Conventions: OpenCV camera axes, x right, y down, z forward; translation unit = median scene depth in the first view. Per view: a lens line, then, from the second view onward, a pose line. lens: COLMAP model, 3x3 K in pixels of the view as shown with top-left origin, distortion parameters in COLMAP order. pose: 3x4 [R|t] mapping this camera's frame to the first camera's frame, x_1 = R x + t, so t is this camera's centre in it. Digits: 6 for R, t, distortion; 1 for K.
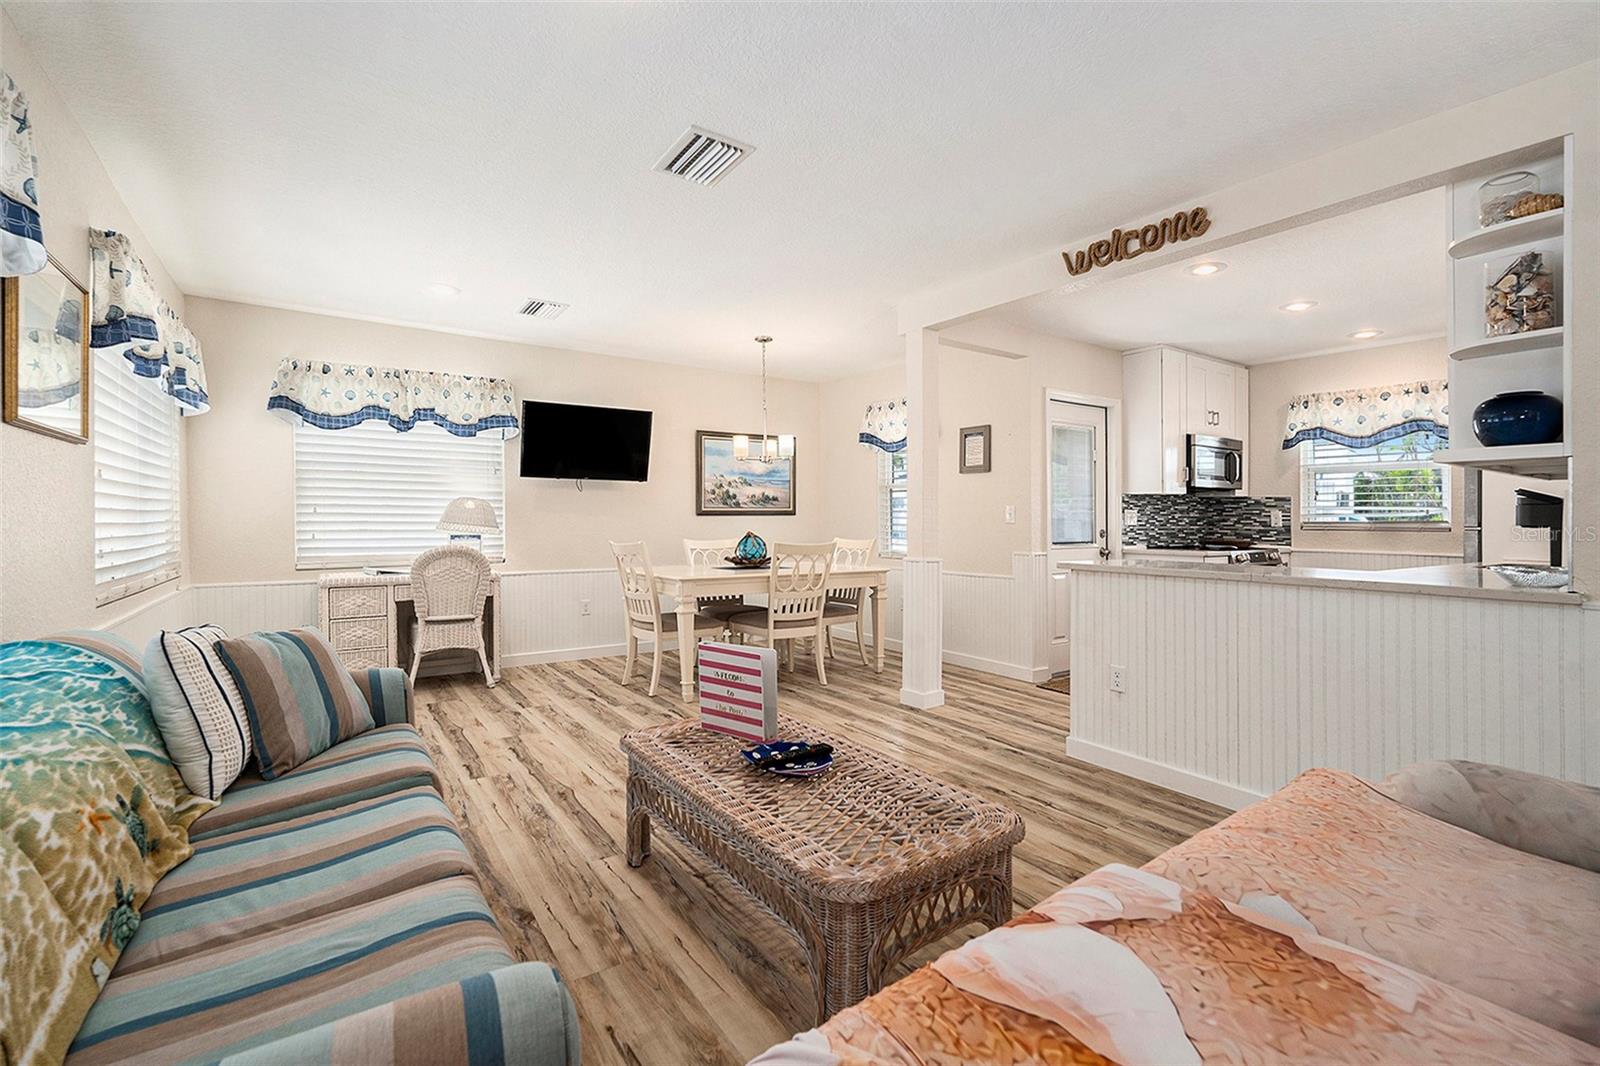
lens RADIAL K [[710.6, 0, 798.9], [0, 710.6, 510.8], [0, 0, 1]] dist [0.010966, -0.000260]
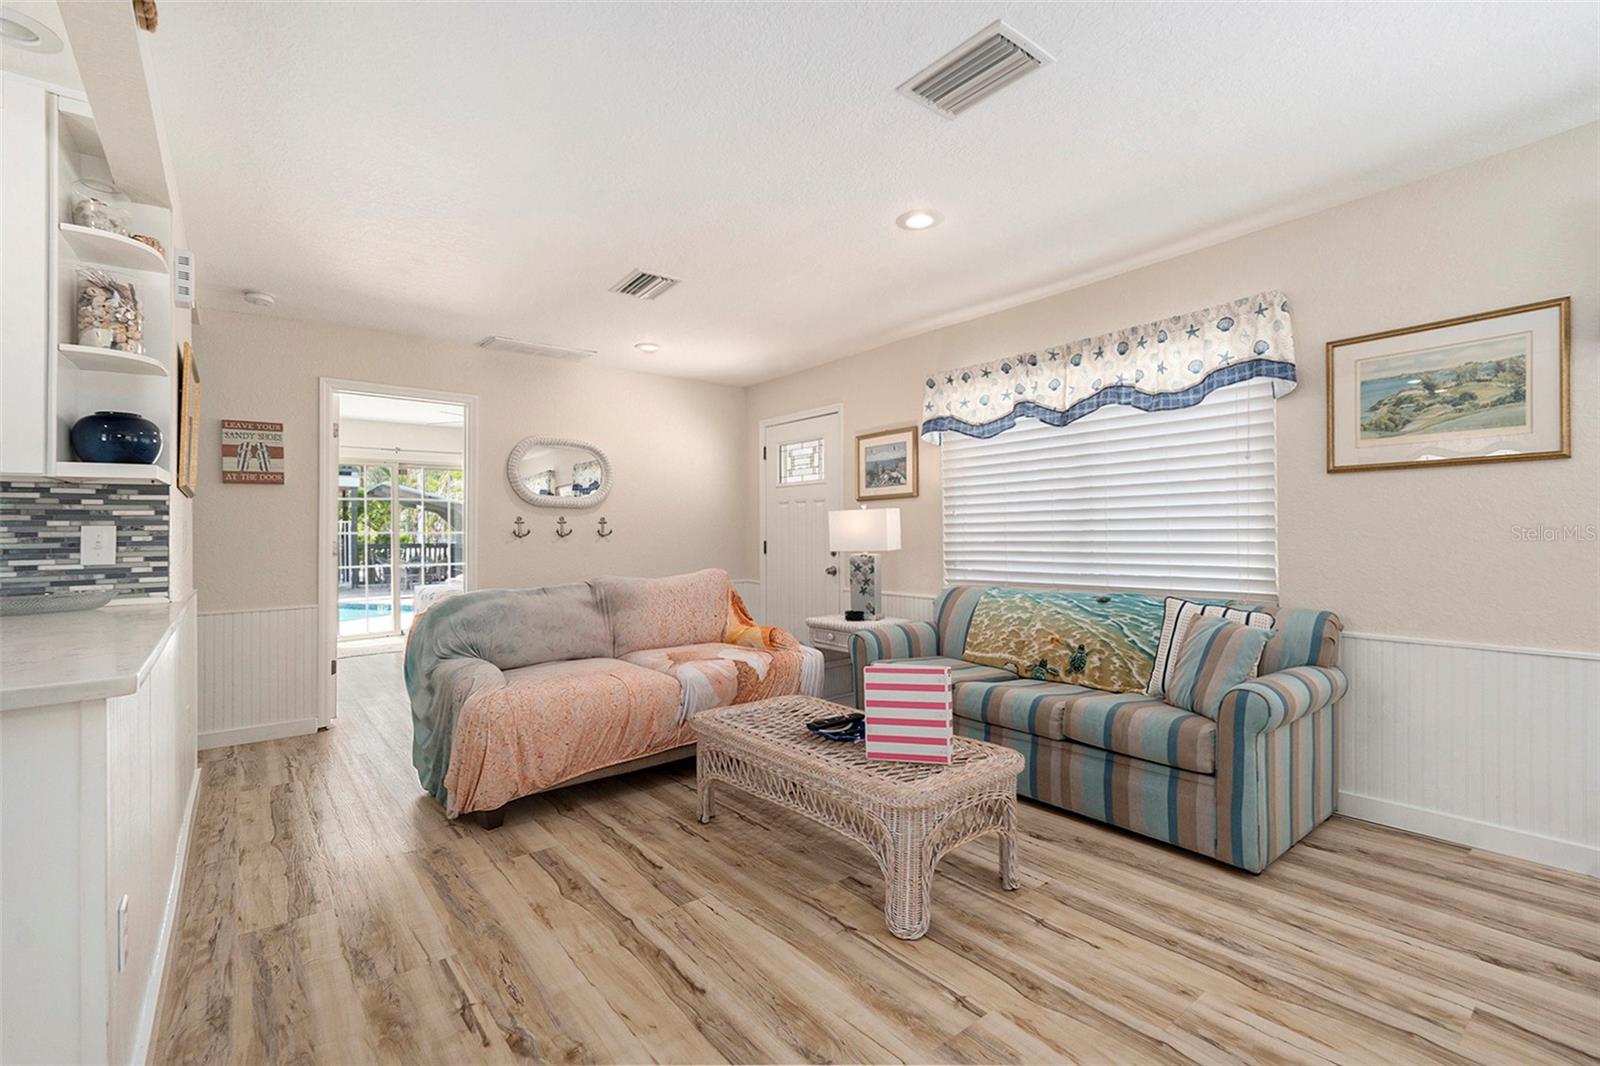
lens RADIAL K [[707.9, 0, 798.1], [0, 707.9, 522.3], [0, 0, 1]] dist [-0.000387, -0.000283]
pose [[-0.997384, 0.004866, -0.072123, 0.057498], [0.006760, 0.999638, -0.026033, 0.008102], [0.071971, -0.026452, -0.997056, 0.868515]]
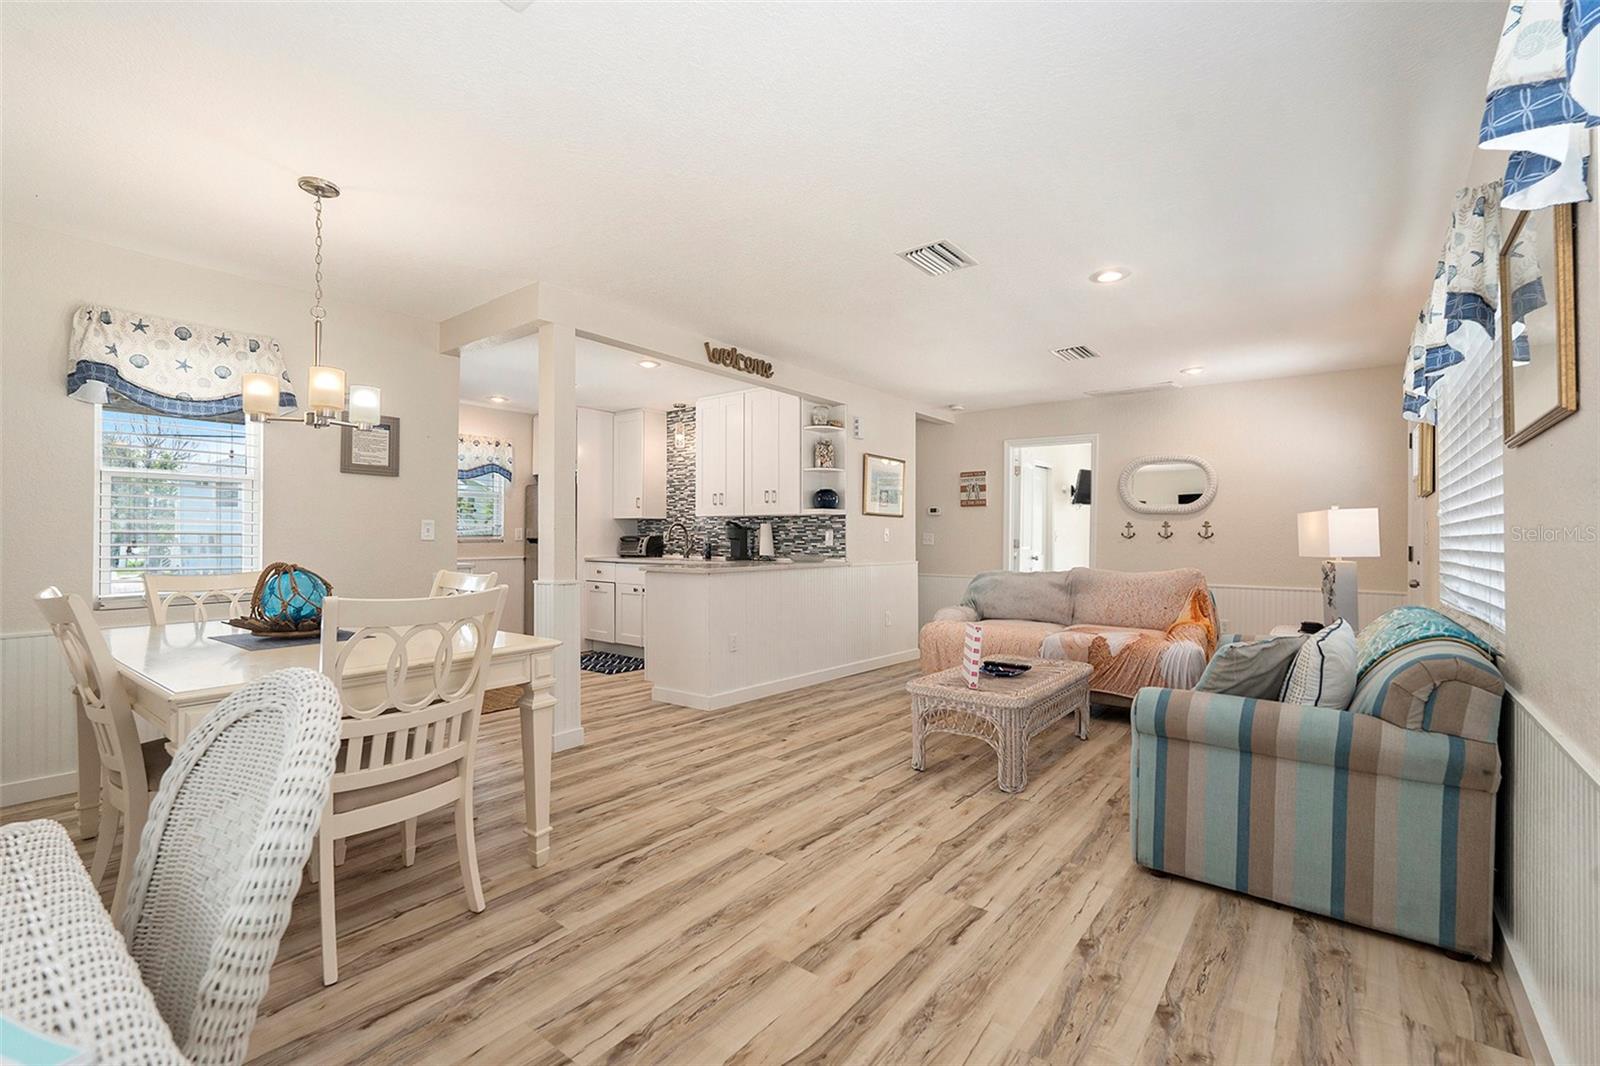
lens RADIAL K [[707.0, 0, 799.7], [0, 707.0, 488.0], [0, 0, 1]] dist [-0.002189, -0.000141]
pose [[-0.309090, 0.060481, 0.949108, -0.625605], [-0.015053, 0.997540, -0.068470, 0.005853], [-0.950914, -0.035451, -0.307419, 0.806541]]
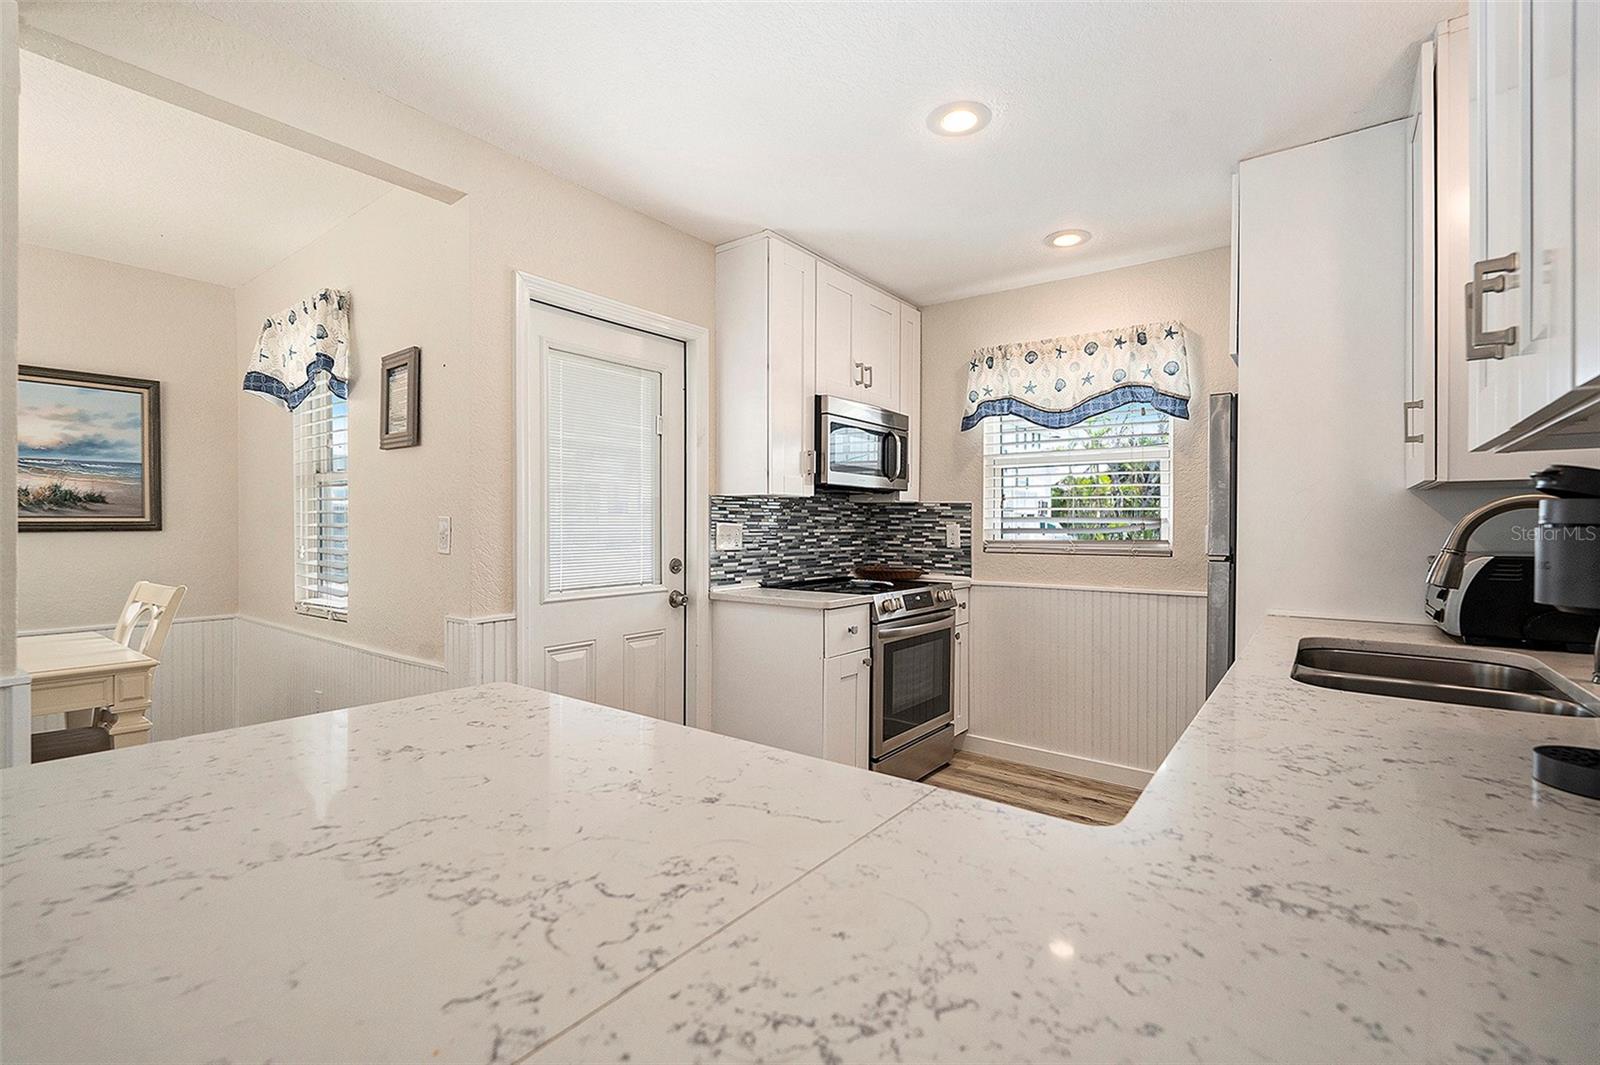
lens RADIAL K [[707.9, 0, 798.1], [0, 707.9, 521.8], [0, 0, 1]] dist [-0.000387, -0.000283]
pose [[0.950258, 0.000066, 0.311464, 0.355899], [-0.002648, 0.999966, 0.007869, -0.007248], [-0.311453, -0.008303, 0.950225, 0.457293]]
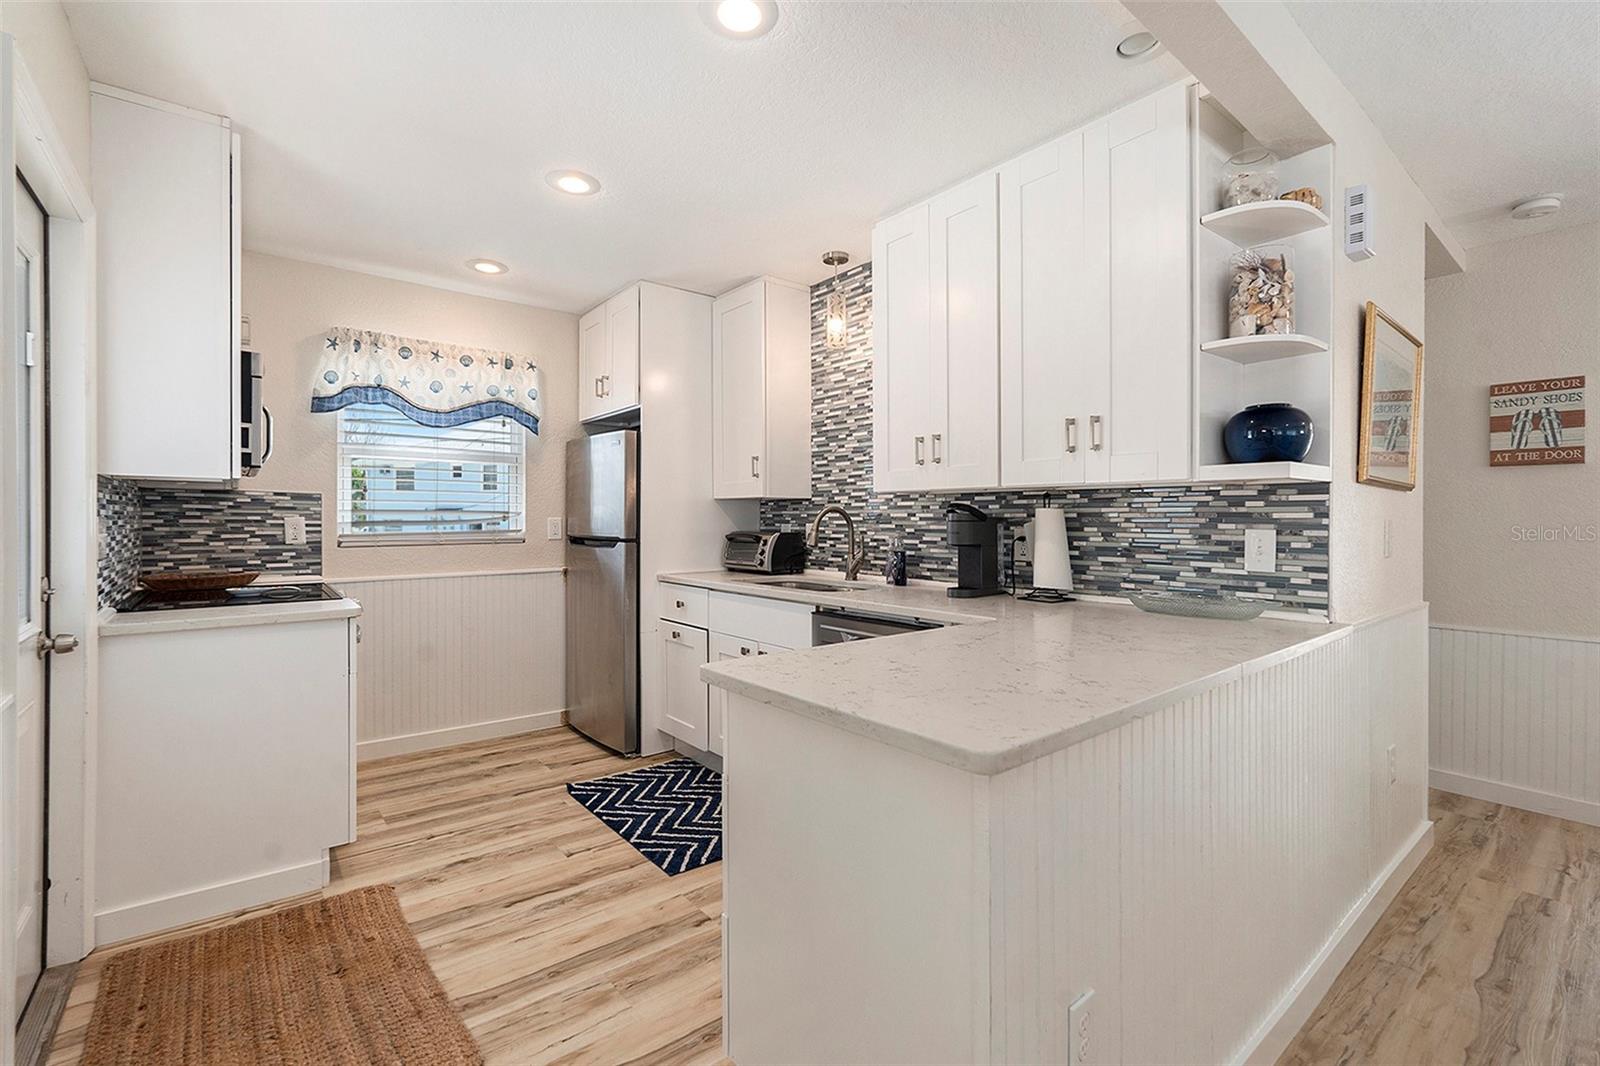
lens RADIAL K [[700.3, 0, 791.6], [0, 700.3, 519.9], [0, 0, 1]] dist [-0.004149, -0.001426]
pose [[-0.078368, -0.008961, 0.996884, 0.079521], [-0.015238, 0.999854, 0.007789, -0.008406], [-0.996808, -0.014580, -0.078493, 0.701494]]
